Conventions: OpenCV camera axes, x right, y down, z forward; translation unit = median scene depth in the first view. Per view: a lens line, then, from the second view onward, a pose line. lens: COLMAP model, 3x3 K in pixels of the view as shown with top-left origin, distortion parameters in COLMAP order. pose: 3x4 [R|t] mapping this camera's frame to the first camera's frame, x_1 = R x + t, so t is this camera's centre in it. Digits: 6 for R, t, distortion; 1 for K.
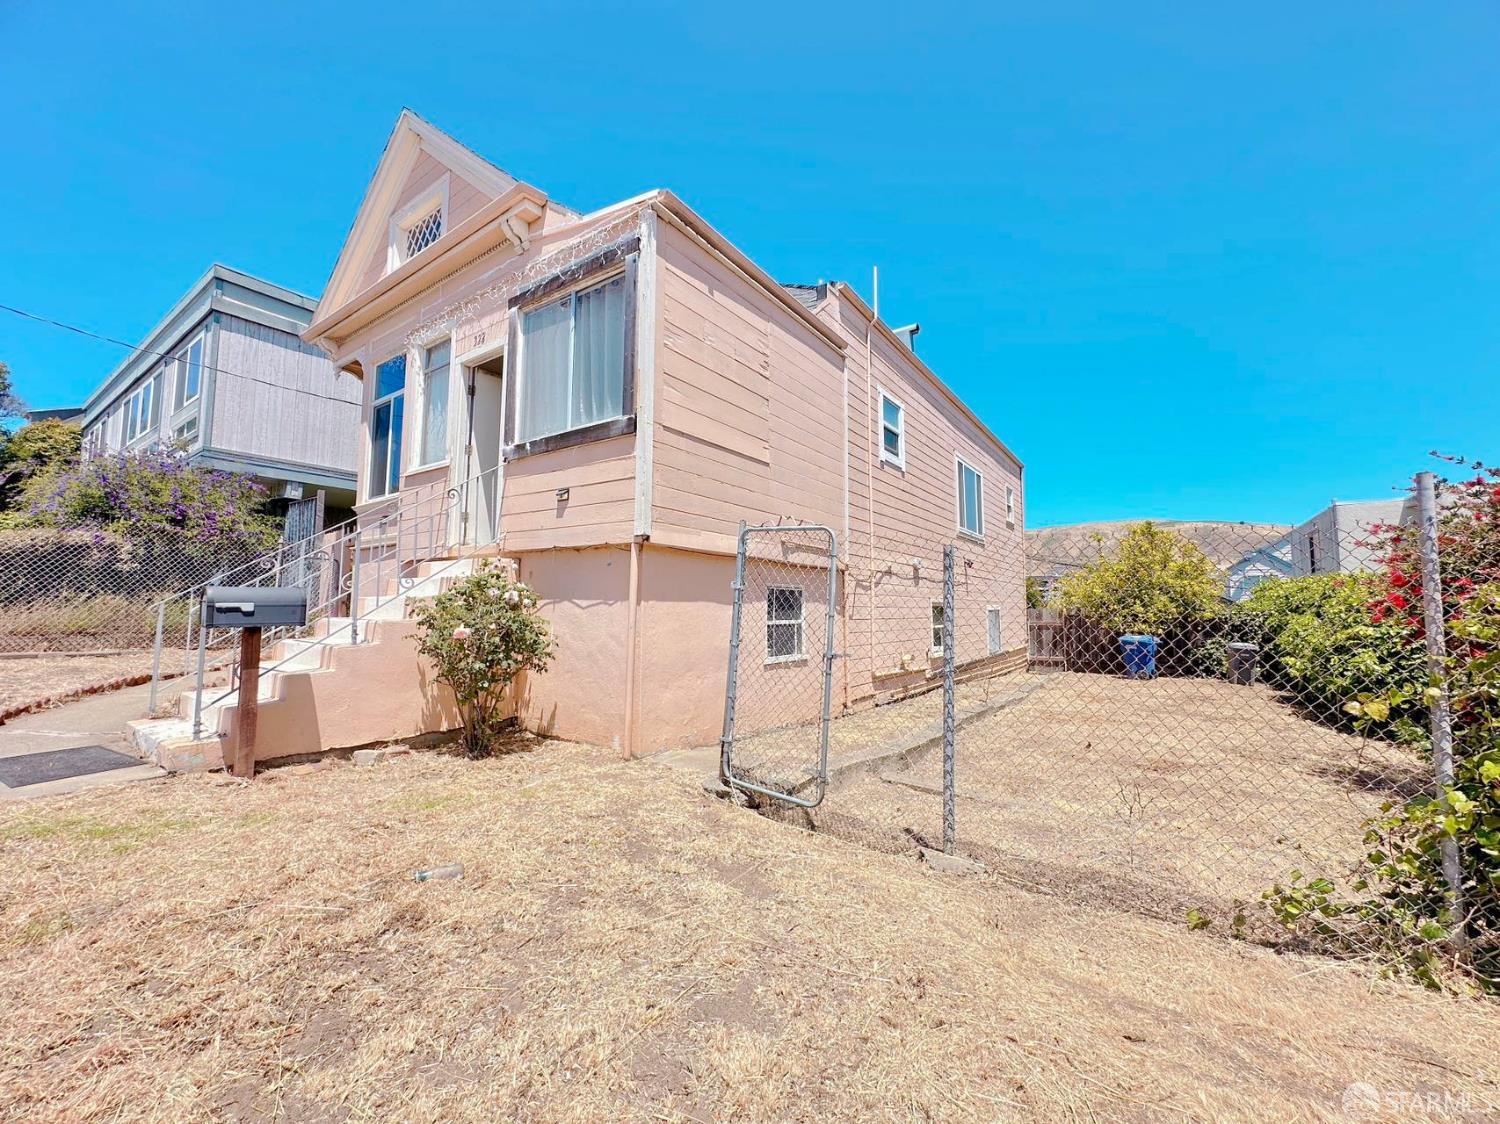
lens RADIAL K [[596.1, 0, 750.0], [0, 596.1, 562.0], [0, 0, 1]] dist [-0.001789, -0.000187]
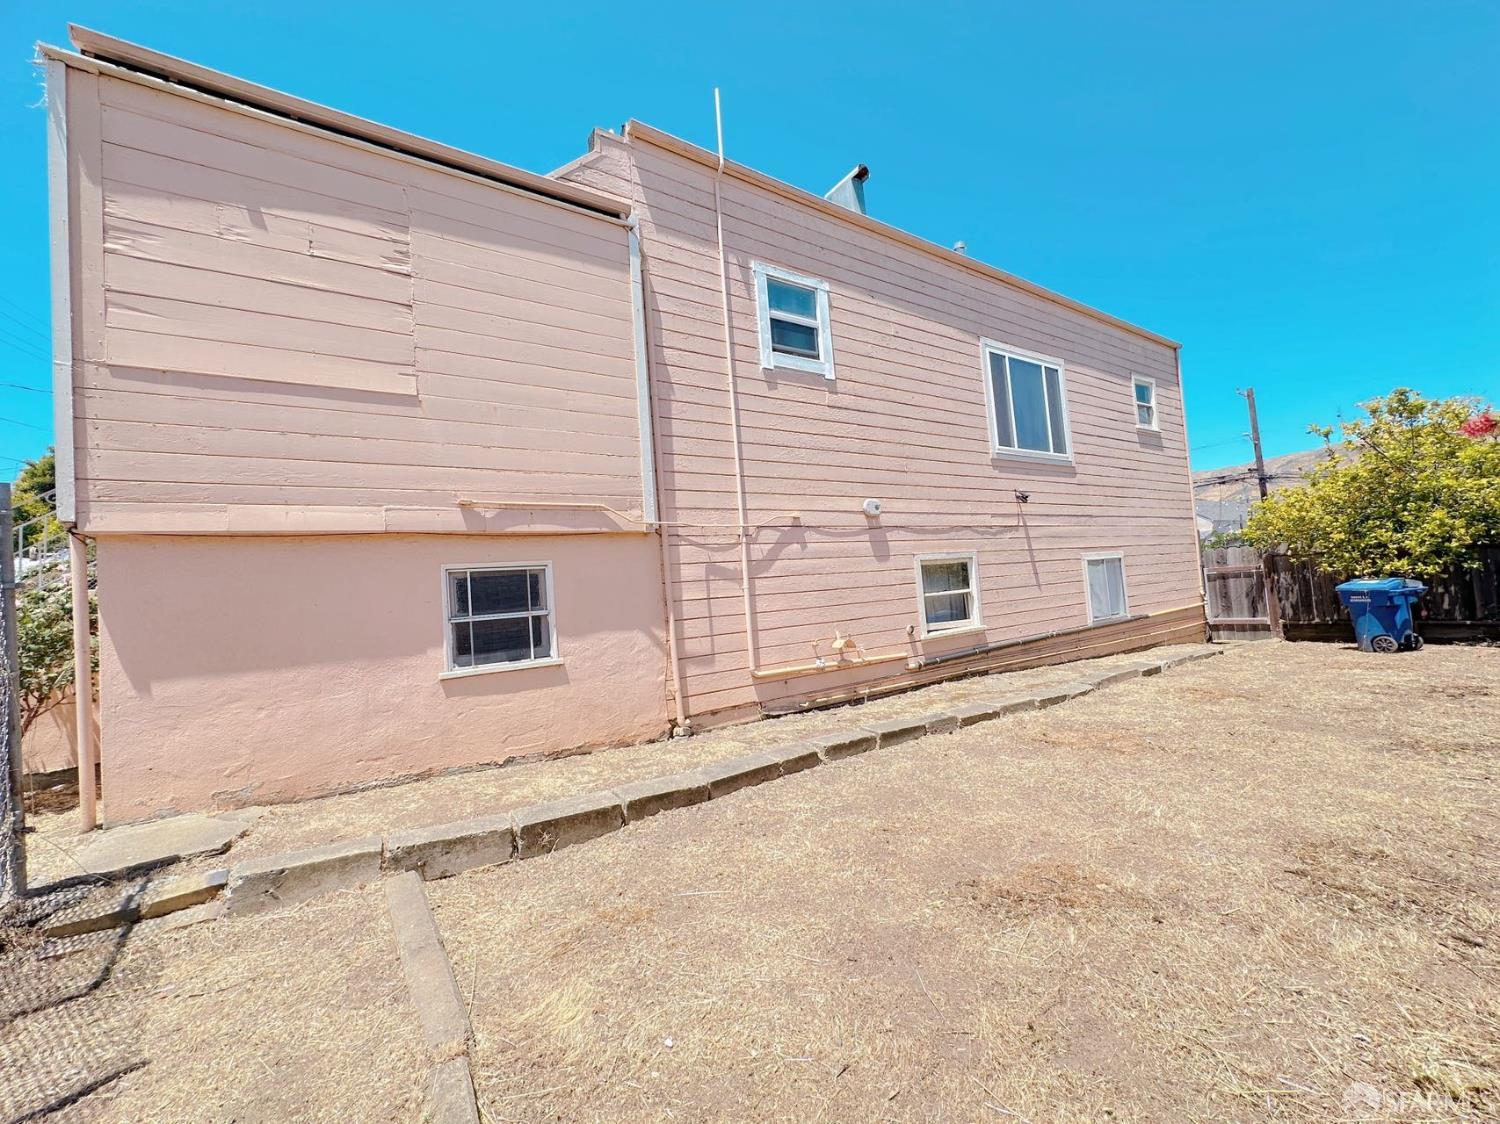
lens RADIAL K [[596.1, 0, 750.0], [0, 596.1, 562.0], [0, 0, 1]] dist [-0.001789, -0.000187]
pose [[0.929616, -0.091687, -0.356941, 0.502167], [0.106581, 0.994055, 0.022239, 0.044523], [0.352780, -0.058717, 0.933862, 0.376924]]
